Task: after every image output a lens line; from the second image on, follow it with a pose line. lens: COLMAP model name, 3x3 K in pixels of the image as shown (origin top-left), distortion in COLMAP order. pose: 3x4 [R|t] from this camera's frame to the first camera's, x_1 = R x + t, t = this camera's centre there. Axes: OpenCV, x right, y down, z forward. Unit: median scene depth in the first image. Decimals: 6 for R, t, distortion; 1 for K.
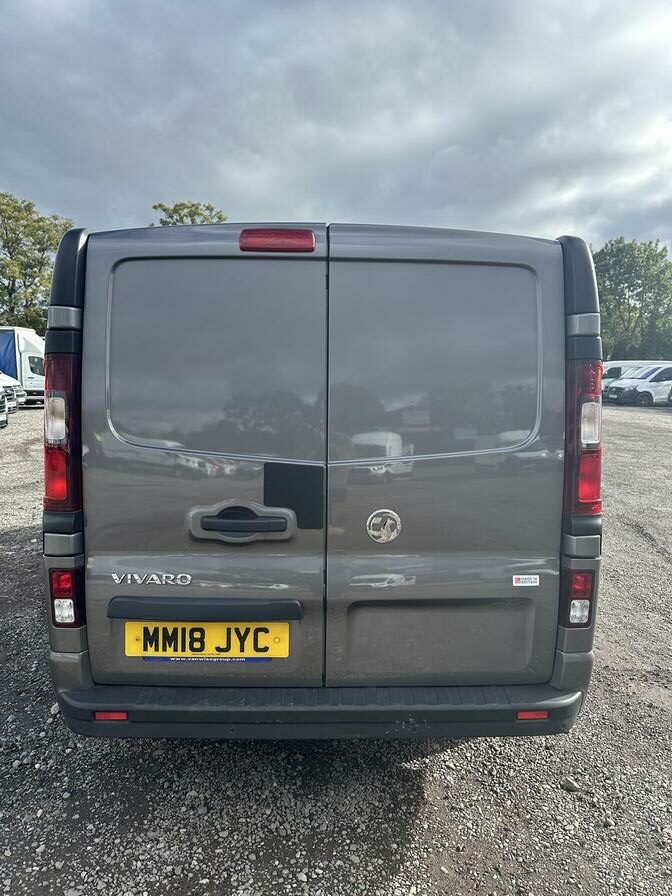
lens RADIAL K [[629.8, 0, 336.0], [0, 629.8, 448.0], [0, 0, 1]] dist [0.084103, -0.113261]
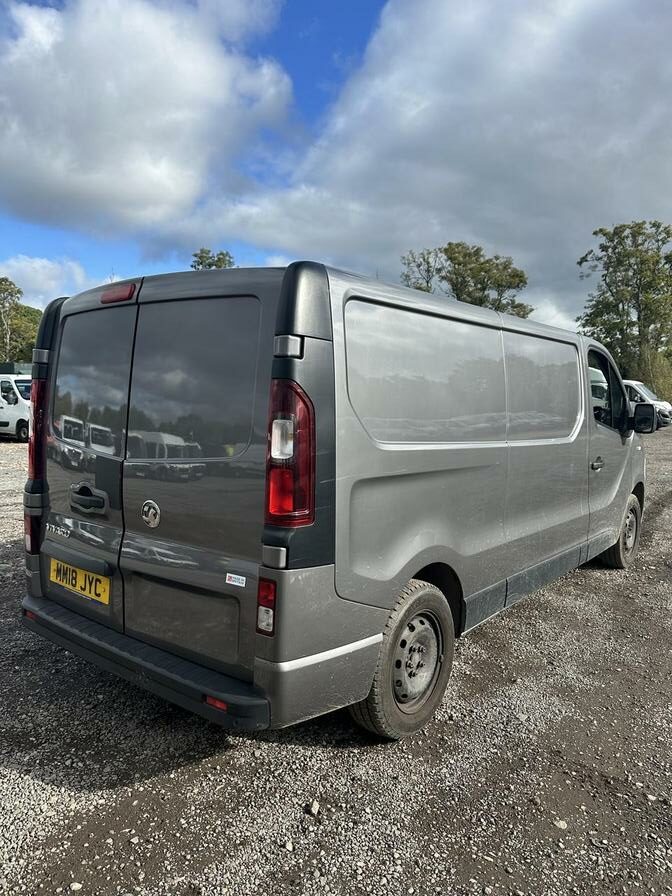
lens RADIAL K [[633.1, 0, 324.0], [0, 633.1, 445.3], [0, 0, 1]] dist [-0.004962, -0.000838]
pose [[0.765161, 0.053876, -0.641581, 1.055530], [-0.084442, 0.996283, -0.017046, -0.015825], [0.638278, 0.067219, 0.766866, 0.246589]]
